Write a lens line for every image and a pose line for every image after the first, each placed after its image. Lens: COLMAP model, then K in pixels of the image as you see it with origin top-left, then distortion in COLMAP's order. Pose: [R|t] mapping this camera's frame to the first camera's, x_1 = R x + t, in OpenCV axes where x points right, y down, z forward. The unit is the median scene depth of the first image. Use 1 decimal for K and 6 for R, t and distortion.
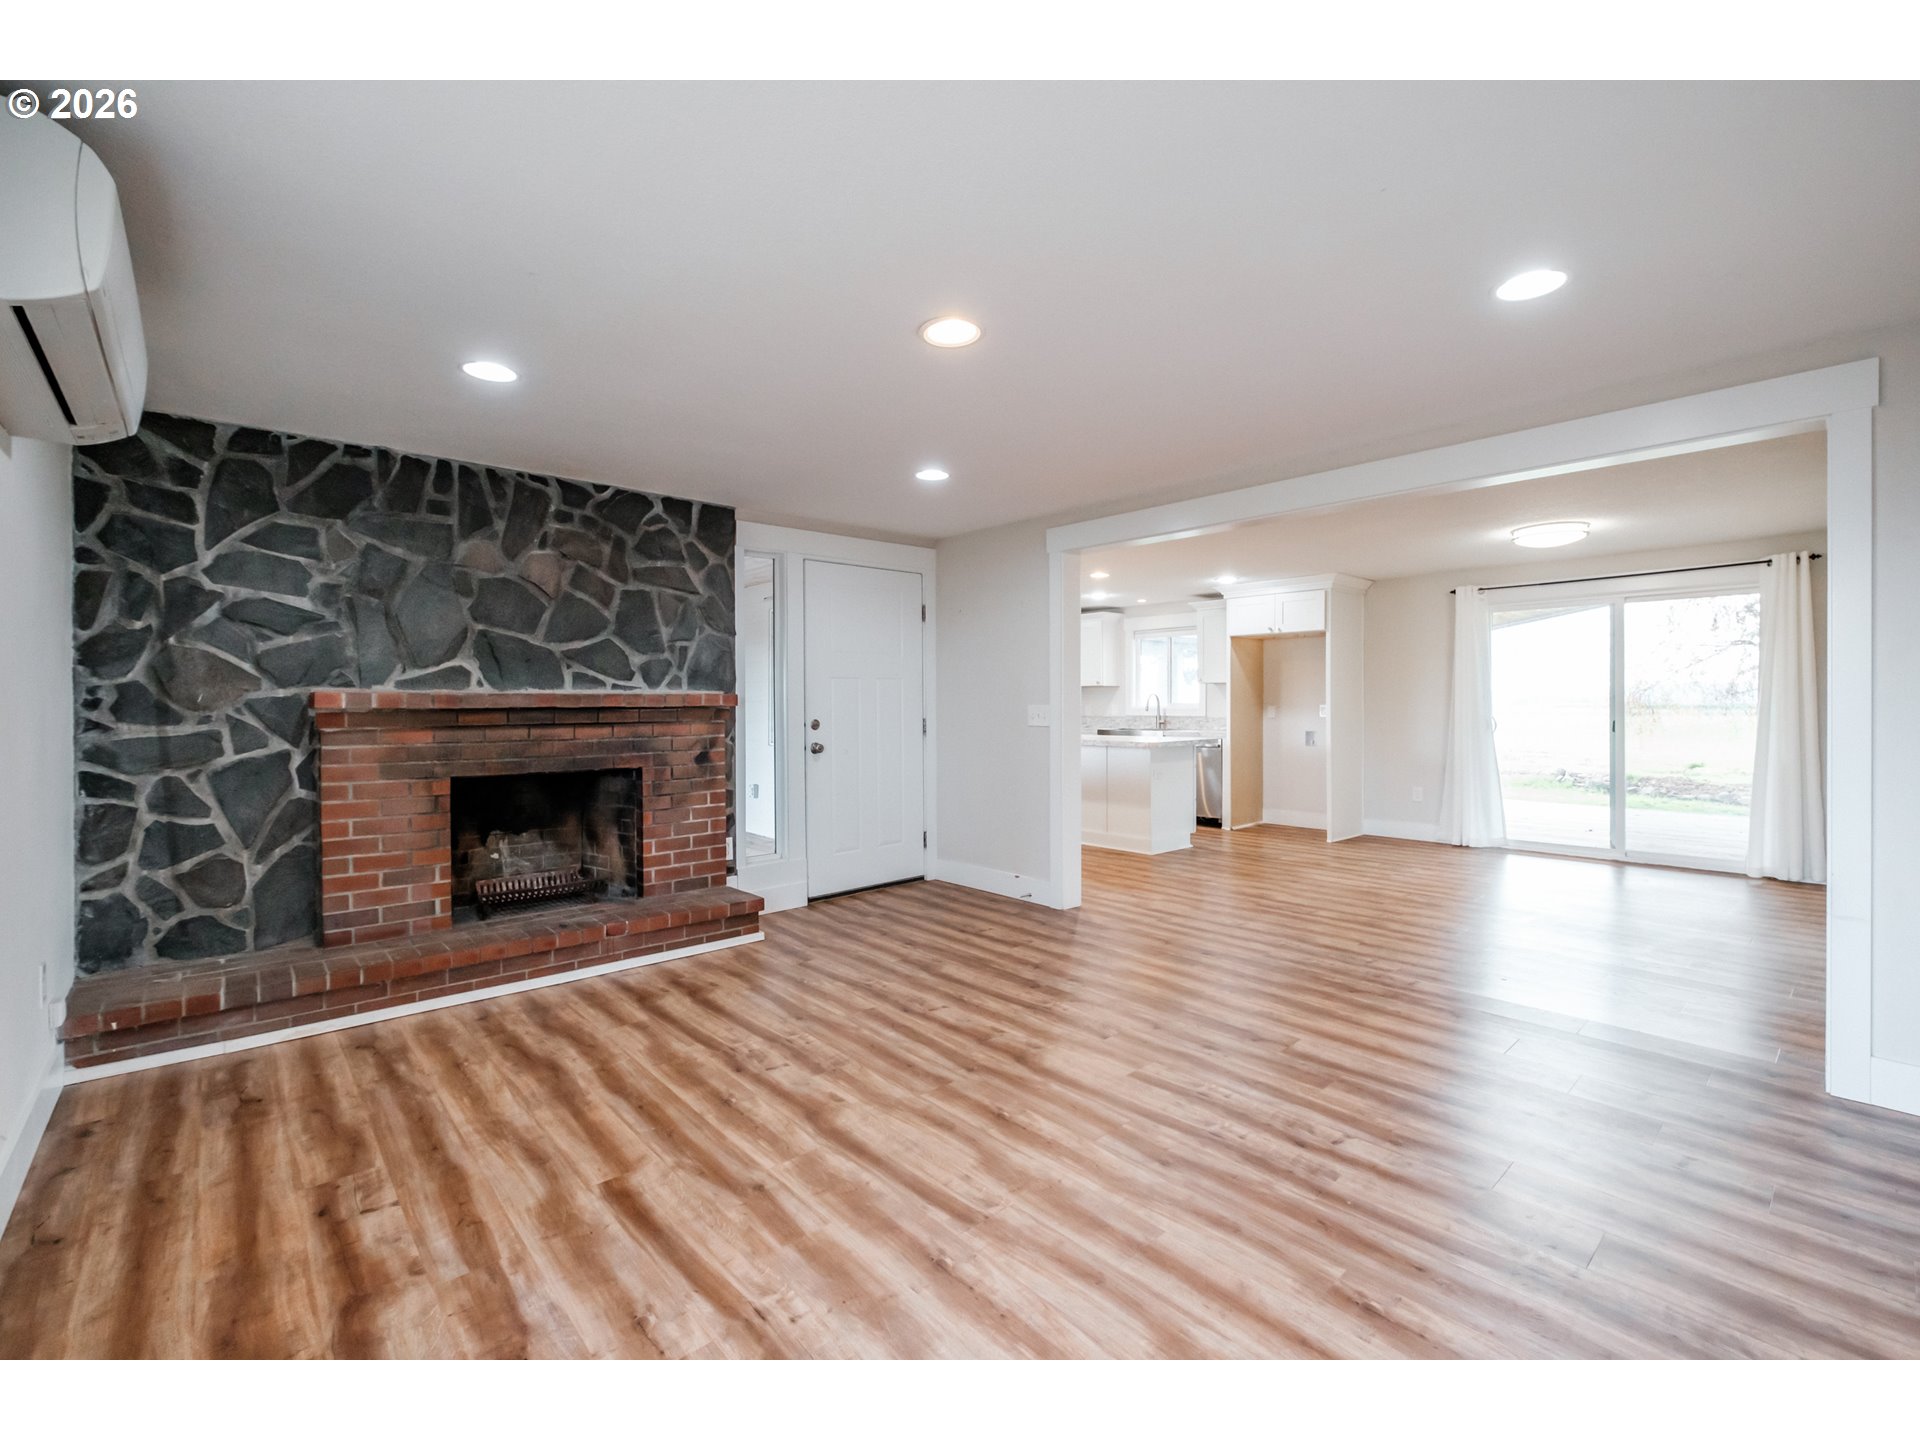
lens RADIAL K [[857.6, 0, 951.5], [0, 857.6, 704.5], [0, 0, 1]] dist [-0.015476, 0.000783]
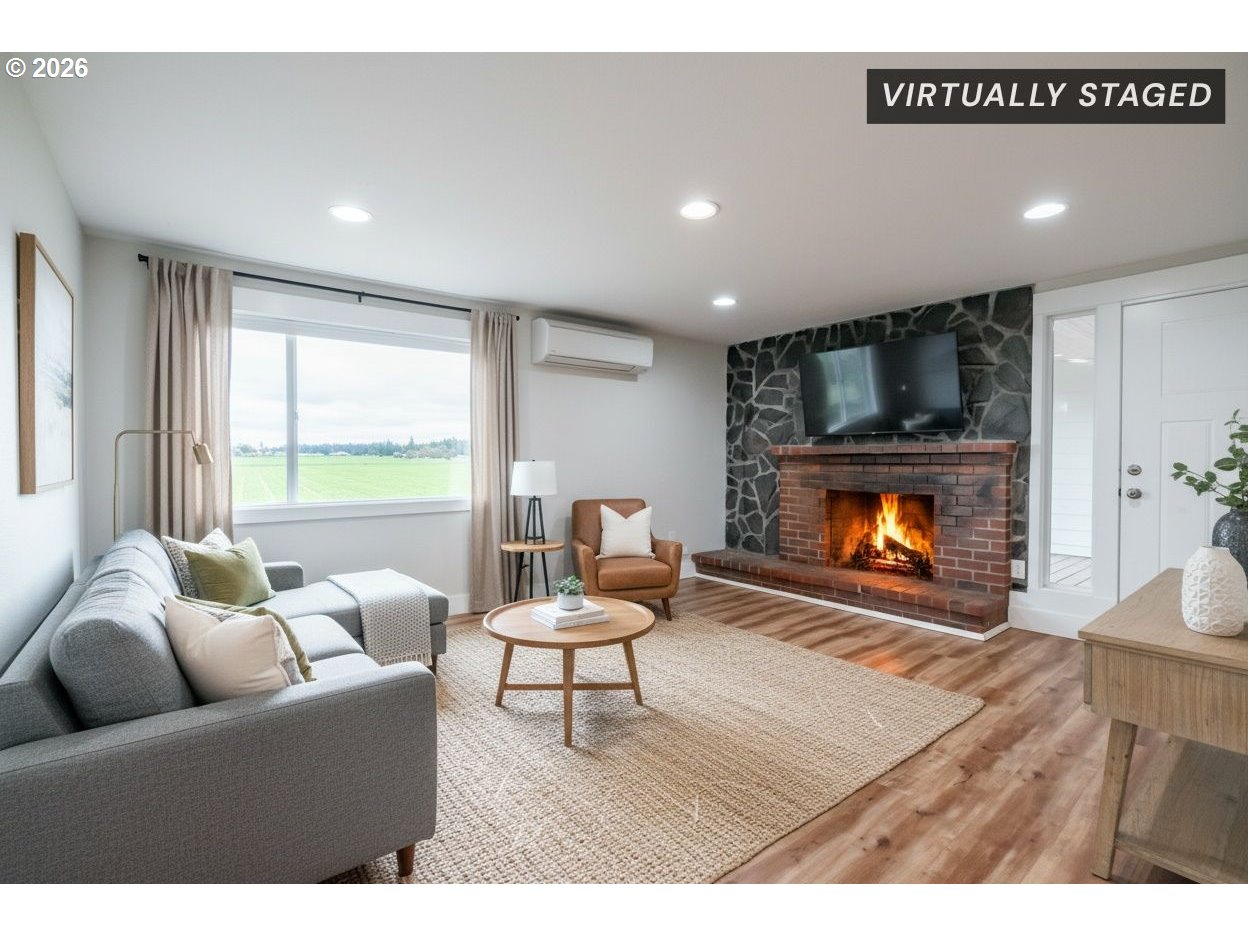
lens RADIAL K [[557.4, 0, 624.9], [0, 557.4, 469.5], [0, 0, 1]] dist [-0.015476, 0.000783]
pose [[-0.059270, 0.023728, -0.997960, 0.749476], [0.002807, 0.999717, 0.023604, 0.009117], [0.998238, -0.001402, -0.059320, 0.662887]]
